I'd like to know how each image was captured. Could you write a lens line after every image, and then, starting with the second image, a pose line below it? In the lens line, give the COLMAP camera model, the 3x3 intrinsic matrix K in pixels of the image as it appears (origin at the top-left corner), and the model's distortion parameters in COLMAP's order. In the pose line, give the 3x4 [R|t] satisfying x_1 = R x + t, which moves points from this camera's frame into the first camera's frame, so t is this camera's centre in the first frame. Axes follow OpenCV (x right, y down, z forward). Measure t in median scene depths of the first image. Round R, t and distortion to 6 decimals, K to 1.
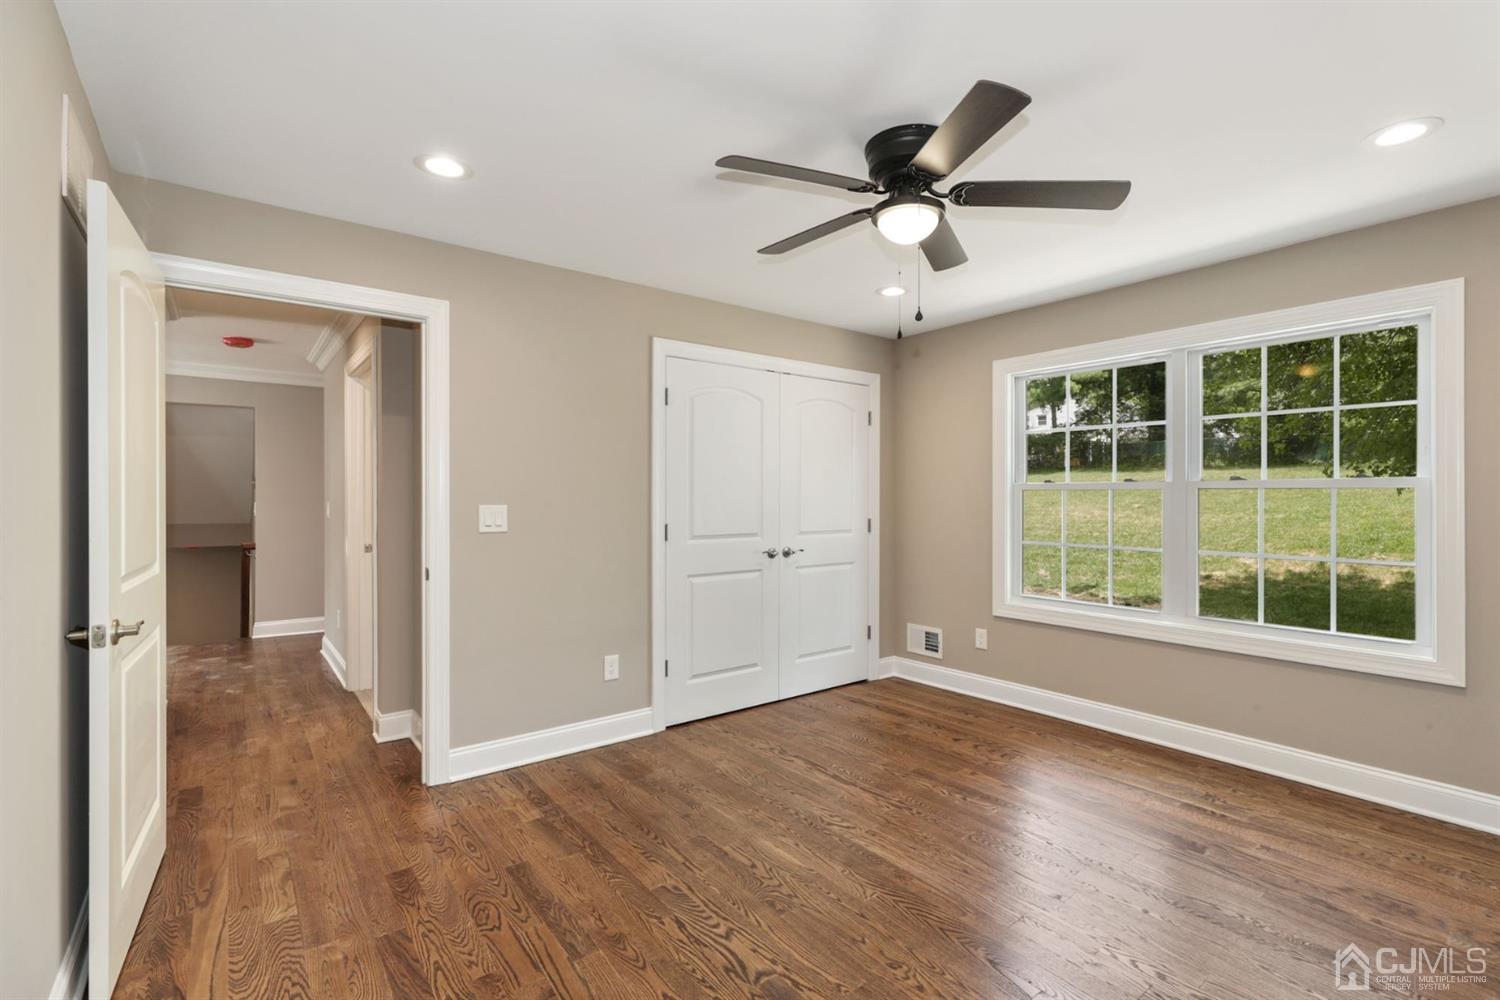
lens RADIAL K [[687.0, 0, 760.5], [0, 687.0, 504.1], [0, 0, 1]] dist [-0.001103, 0.000491]
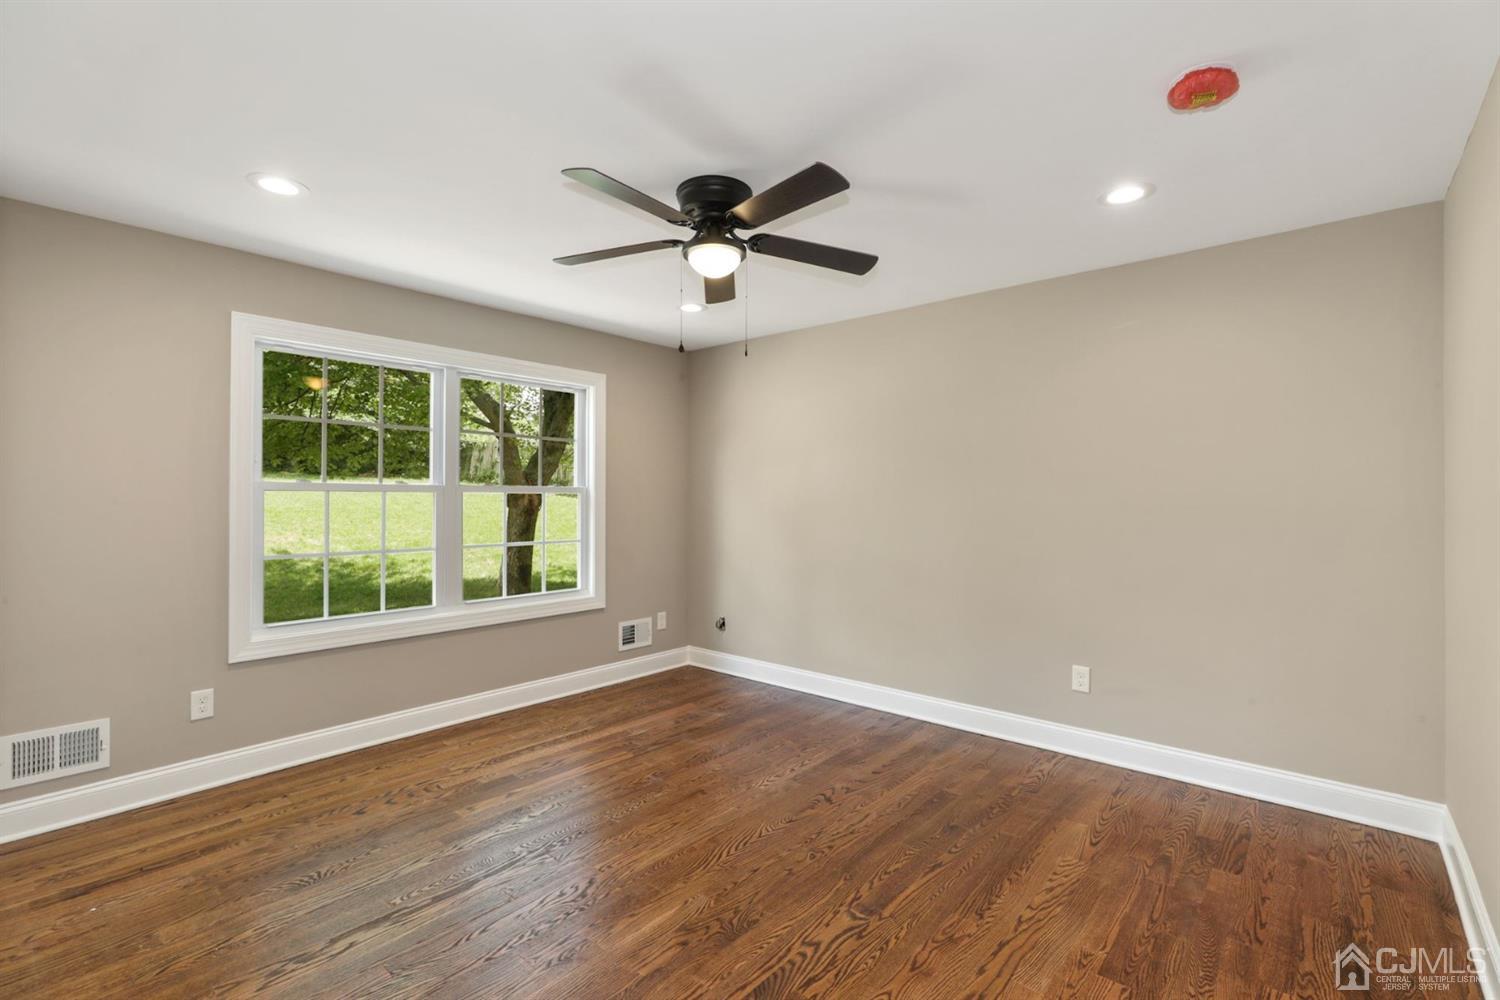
lens RADIAL K [[687.0, 0, 746.0], [0, 687.0, 496.3], [0, 0, 1]] dist [-0.001103, 0.000491]
pose [[-0.203050, 0.004612, 0.979157, -0.665901], [0.008411, 0.999960, -0.002966, -0.008695], [-0.979132, 0.007633, -0.203081, 0.862228]]
